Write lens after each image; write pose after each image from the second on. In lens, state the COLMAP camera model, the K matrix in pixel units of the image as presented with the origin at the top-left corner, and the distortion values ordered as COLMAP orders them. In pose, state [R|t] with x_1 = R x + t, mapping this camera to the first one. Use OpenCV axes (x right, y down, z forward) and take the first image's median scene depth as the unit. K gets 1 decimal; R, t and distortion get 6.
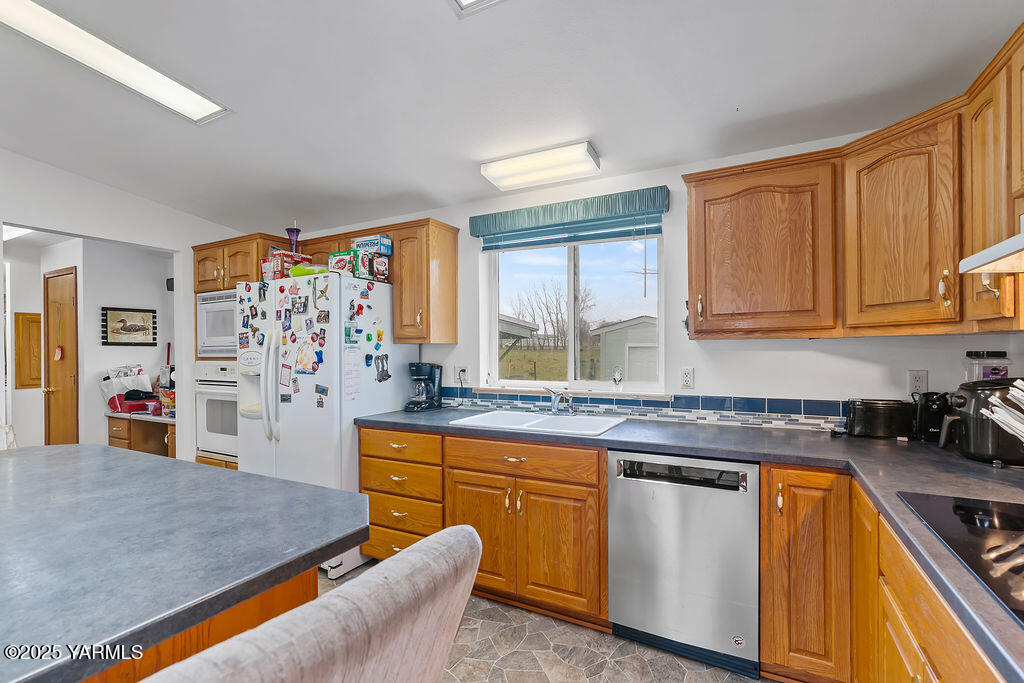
lens RADIAL K [[465.8, 0, 511.3], [0, 465.8, 351.2], [0, 0, 1]] dist [-0.012124, -0.000093]
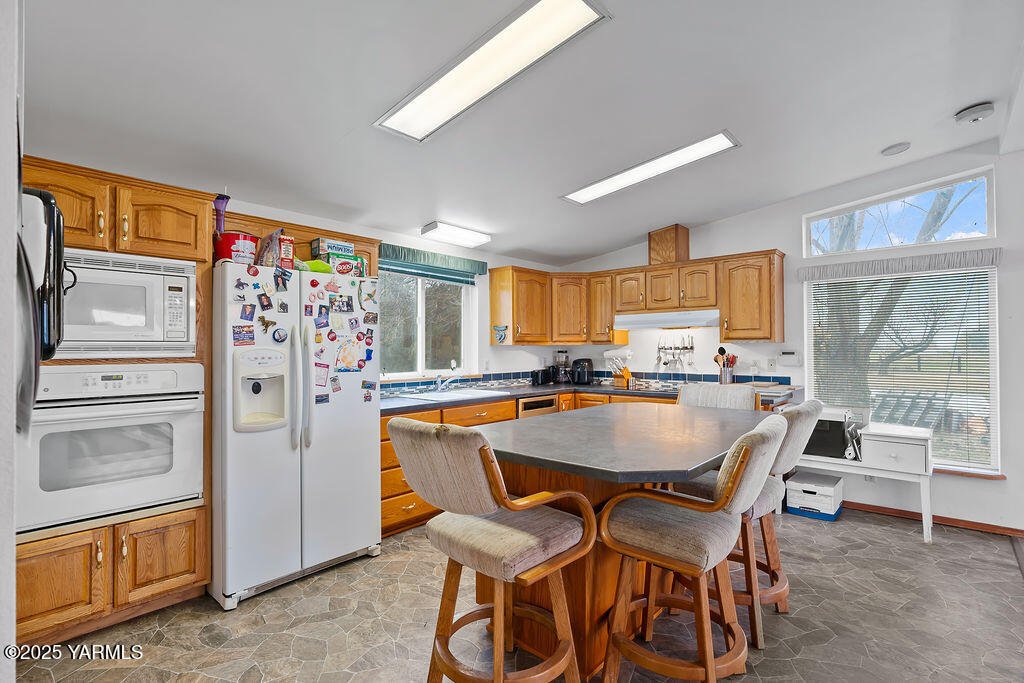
lens RADIAL K [[491.1, 0, 511.9], [0, 491.1, 342.9], [0, 0, 1]] dist [0.000710, 0.000115]
pose [[0.229499, 0.018338, 0.973136, -1.391965], [0.002374, 0.999809, -0.019401, 0.007140], [-0.973306, 0.006763, 0.229411, 0.393900]]
